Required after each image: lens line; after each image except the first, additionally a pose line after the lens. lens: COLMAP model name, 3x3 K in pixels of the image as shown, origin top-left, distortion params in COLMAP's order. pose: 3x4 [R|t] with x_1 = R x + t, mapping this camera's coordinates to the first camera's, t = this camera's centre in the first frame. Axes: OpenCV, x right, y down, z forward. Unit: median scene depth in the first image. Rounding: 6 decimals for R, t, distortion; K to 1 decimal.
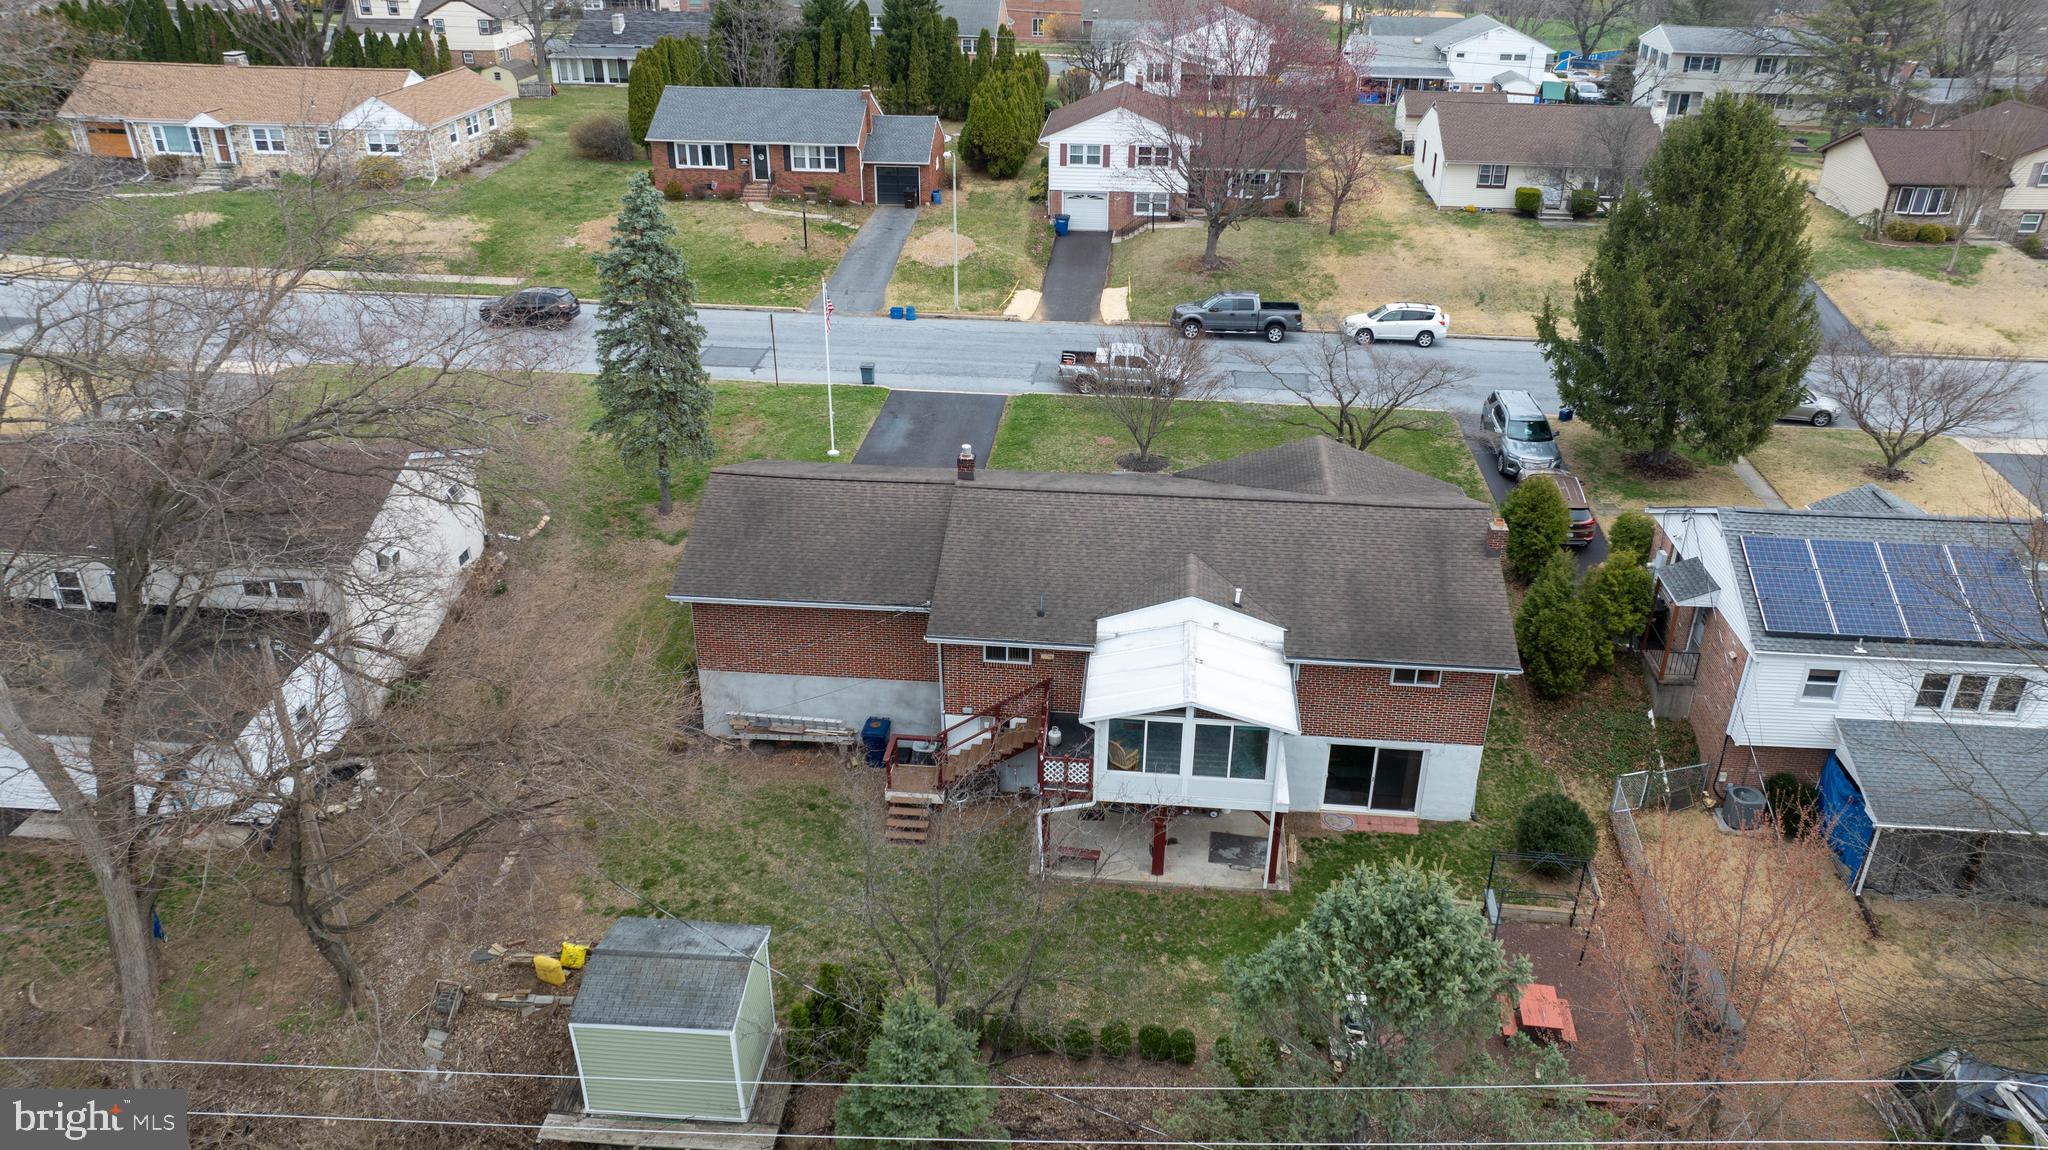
lens RADIAL K [[1456.6, 0, 1015.2], [0, 1456.6, 576.5], [0, 0, 1]] dist [-0.035184, 0.023947]
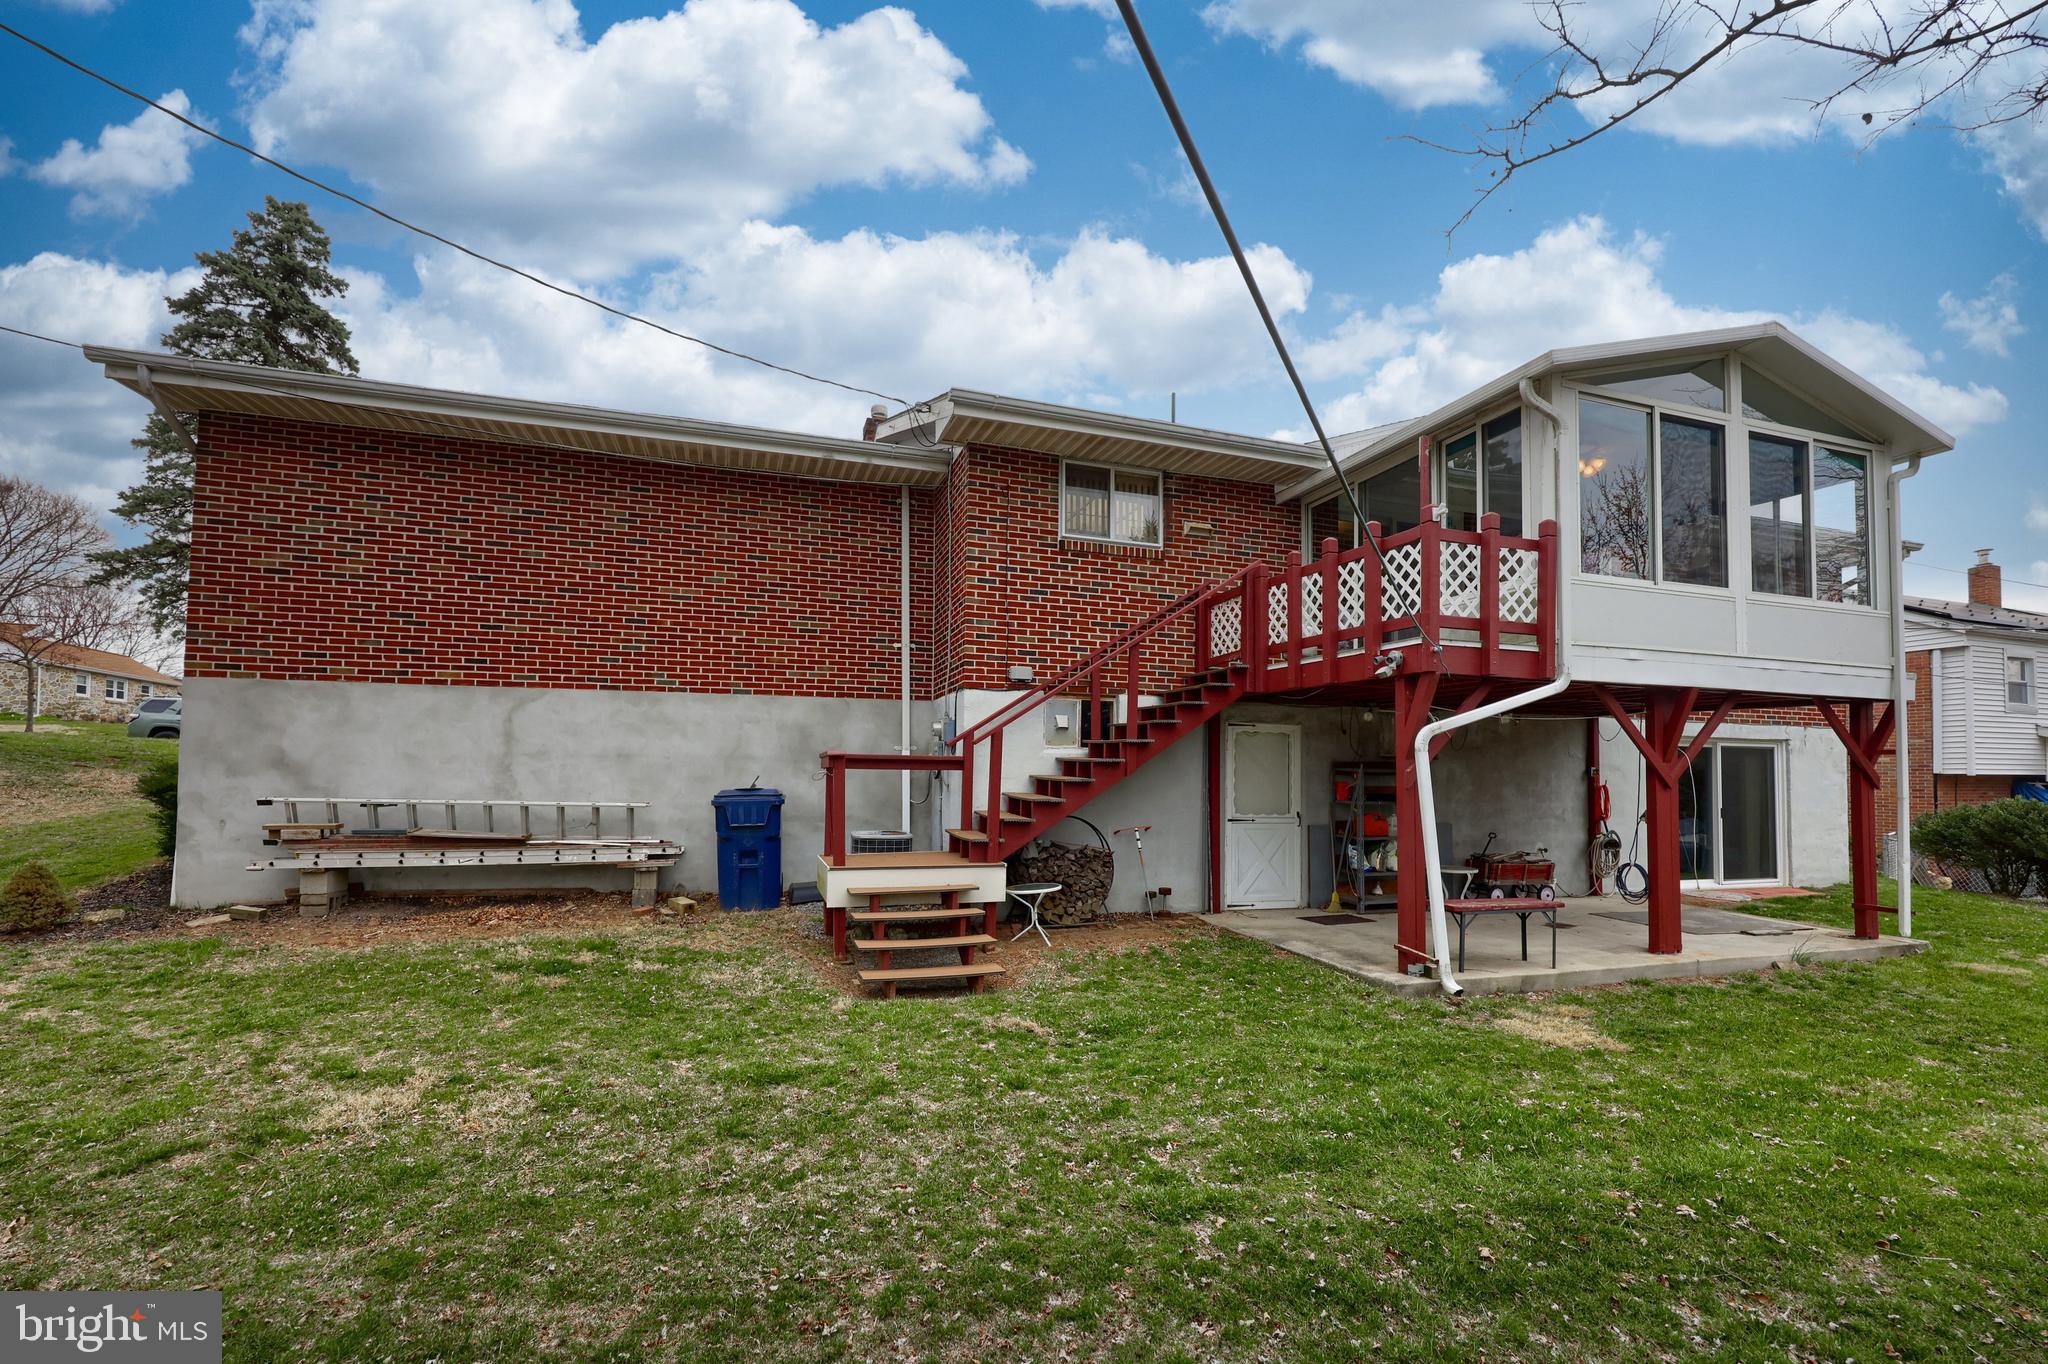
lens RADIAL K [[840.5, 0, 995.2], [0, 840.5, 772.5], [0, 0, 1]] dist [0.015567, 0.000006]
pose [[0.920650, 0.015709, 0.390073, -0.069366], [0.173667, 0.878397, -0.445262, 0.118243], [-0.349634, 0.477673, 0.805968, 0.451760]]
